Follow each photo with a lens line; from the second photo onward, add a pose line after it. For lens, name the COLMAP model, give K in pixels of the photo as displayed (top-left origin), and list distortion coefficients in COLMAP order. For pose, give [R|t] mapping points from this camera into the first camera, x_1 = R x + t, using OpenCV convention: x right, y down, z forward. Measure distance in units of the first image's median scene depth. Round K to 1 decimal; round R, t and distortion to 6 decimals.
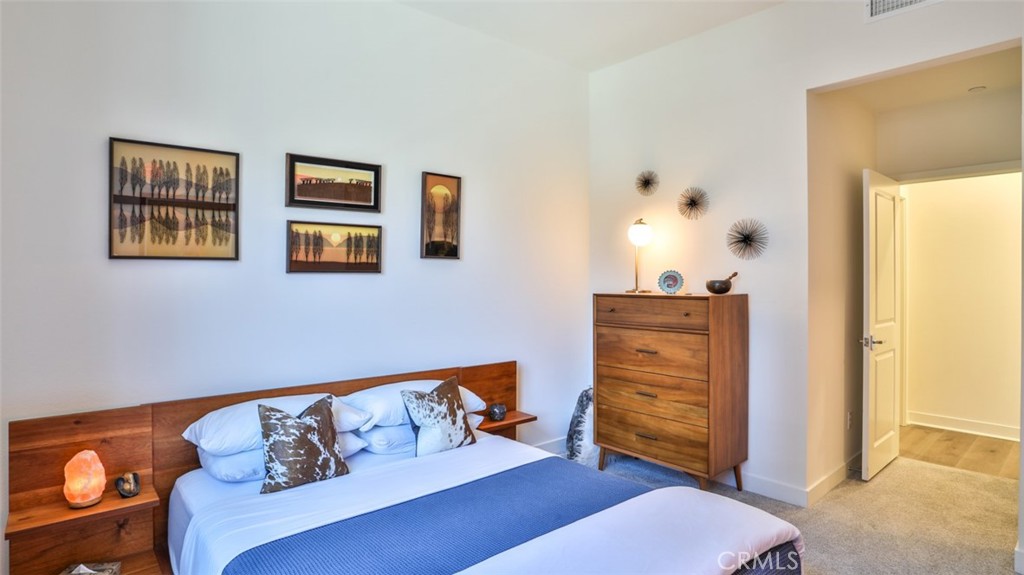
lens RADIAL K [[530.1, 0, 511.9], [0, 530.1, 279.6], [0, 0, 1]] dist [-0.082584, 0.044023]
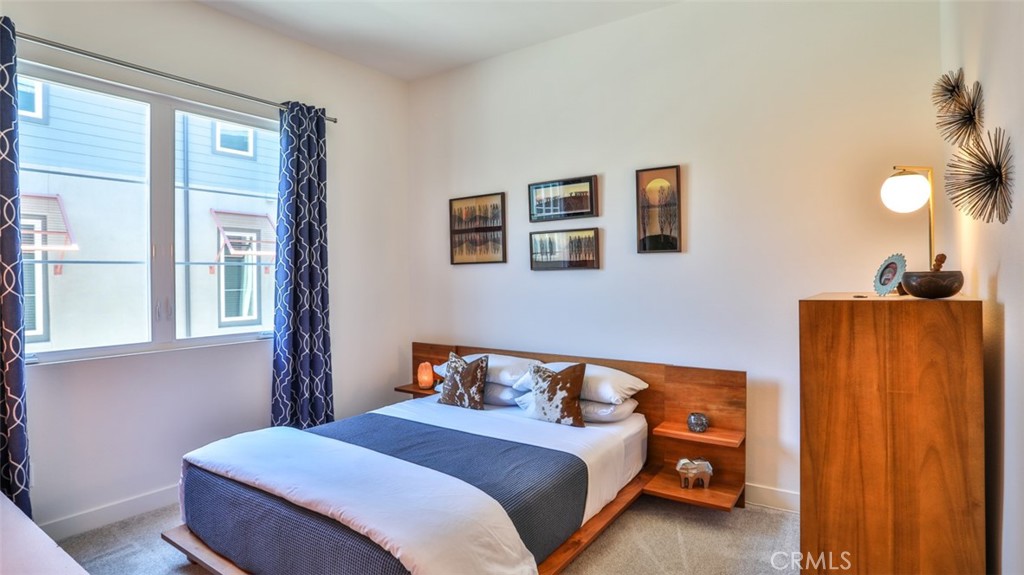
lens RADIAL K [[530.1, 0, 511.9], [0, 530.1, 279.6], [0, 0, 1]] dist [-0.082584, 0.044023]
pose [[0.256128, 0.004477, -0.966632, 0.944595], [0.009666, 0.999927, 0.007192, 0.001348], [0.966595, -0.011185, 0.256066, 0.604981]]
